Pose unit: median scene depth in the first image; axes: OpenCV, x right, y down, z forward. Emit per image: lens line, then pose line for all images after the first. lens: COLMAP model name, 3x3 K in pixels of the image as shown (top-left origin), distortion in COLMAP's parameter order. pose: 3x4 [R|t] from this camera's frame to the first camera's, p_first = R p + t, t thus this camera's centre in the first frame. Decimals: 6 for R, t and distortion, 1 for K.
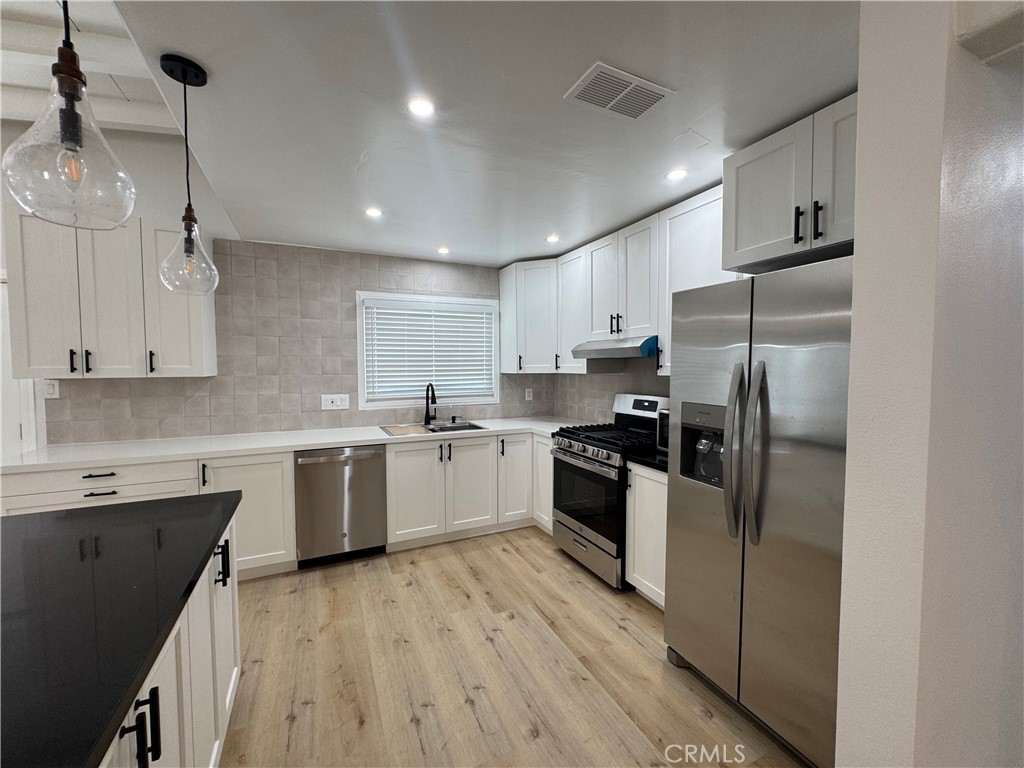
lens RADIAL K [[410.6, 0, 510.8], [0, 410.6, 383.7], [0, 0, 1]] dist [-0.006629, 0.000403]
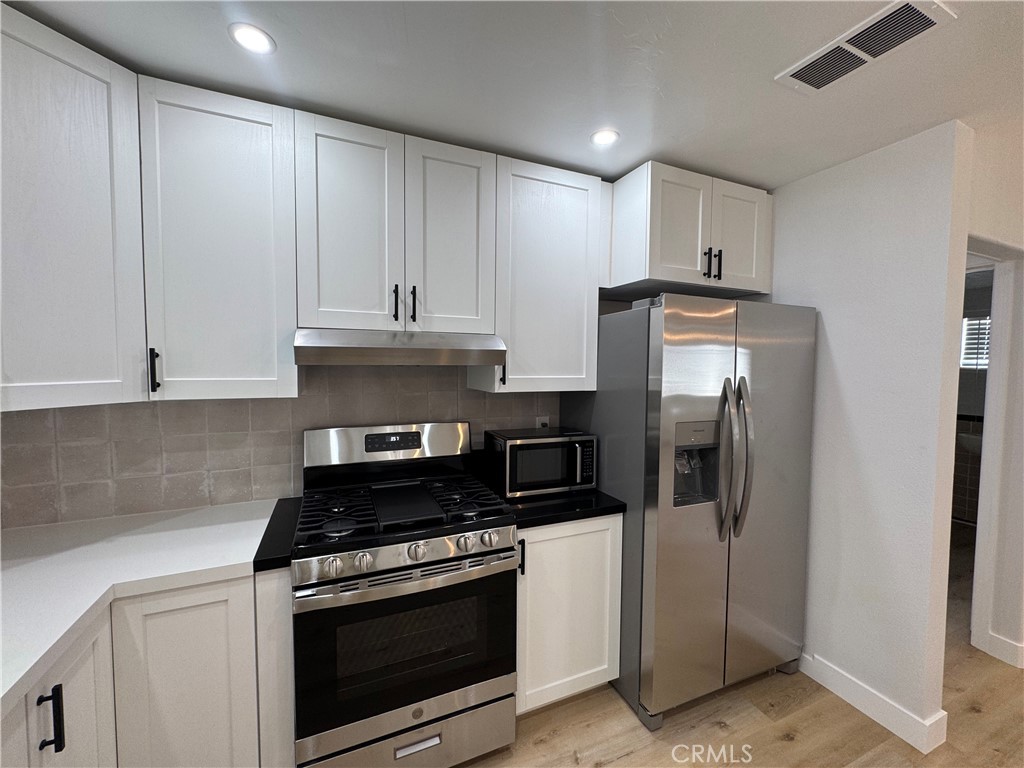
lens RADIAL K [[410.6, 0, 510.5], [0, 410.6, 383.7], [0, 0, 1]] dist [-0.006629, 0.000403]
pose [[0.033392, -0.043311, 0.998503, -0.321198], [0.036320, 0.998453, 0.042094, -0.061698], [-0.998782, 0.034860, 0.034914, 0.924902]]
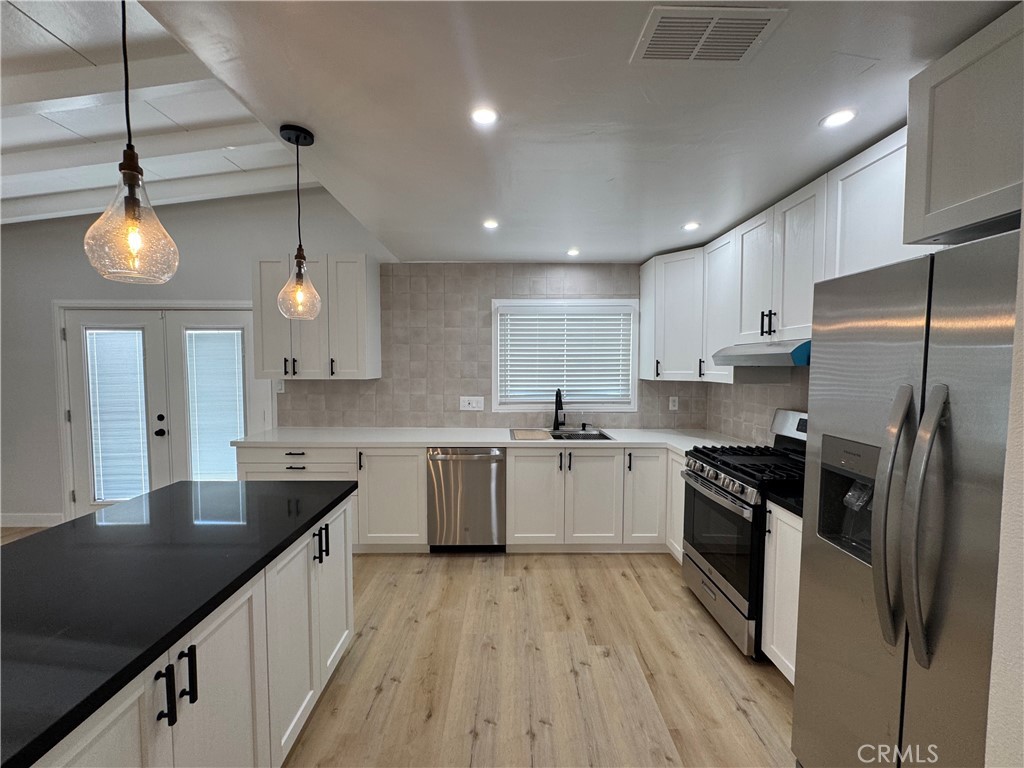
lens RADIAL K [[410.6, 0, 509.5], [0, 410.6, 383.3], [0, 0, 1]] dist [-0.006629, 0.000403]
pose [[0.906749, 0.024913, -0.420934, 0.152524], [-0.023398, 0.999688, 0.008765, -0.026991], [0.421020, 0.001901, 0.907049, 0.079601]]
